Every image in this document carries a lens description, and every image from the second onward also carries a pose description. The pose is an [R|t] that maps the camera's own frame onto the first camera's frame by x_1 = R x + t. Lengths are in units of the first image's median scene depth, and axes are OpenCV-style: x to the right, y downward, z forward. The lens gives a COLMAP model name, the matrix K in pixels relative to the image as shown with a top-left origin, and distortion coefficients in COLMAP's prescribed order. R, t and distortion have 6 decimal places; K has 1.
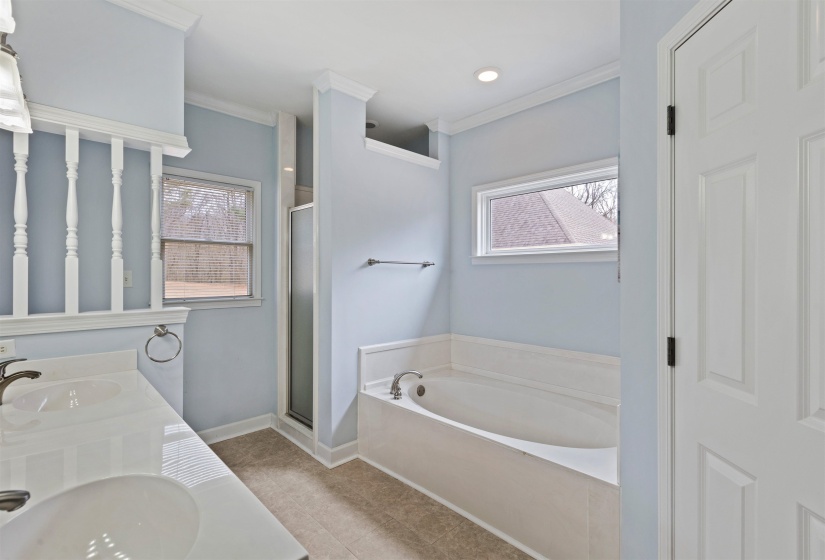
lens RADIAL K [[376.4, 0, 413.2], [0, 376.4, 277.7], [0, 0, 1]] dist [0.001889, 0.000052]
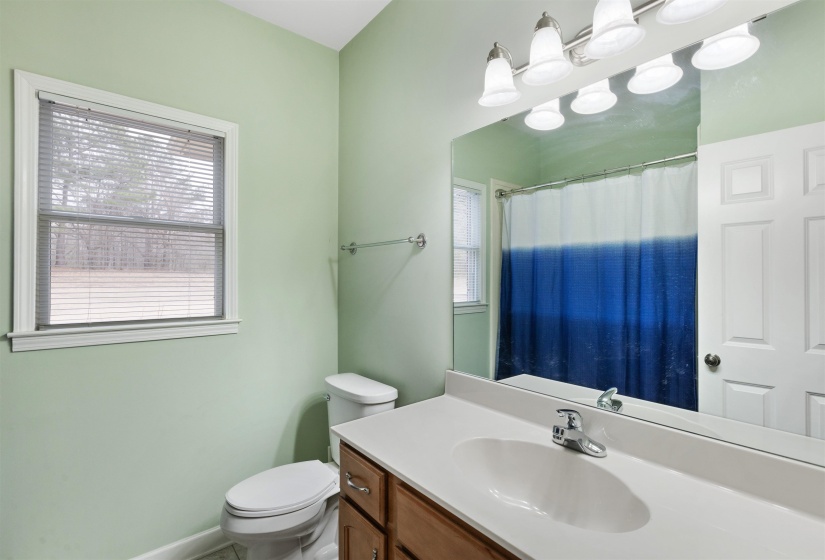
lens RADIAL K [[376.4, 0, 413.2], [0, 376.4, 277.7], [0, 0, 1]] dist [0.001889, 0.000052]
pose [[0.725301, 0.006342, 0.688402, -1.878217], [0.008175, 0.999808, -0.017824, -0.014900], [-0.688383, 0.018555, 0.725110, 0.907959]]
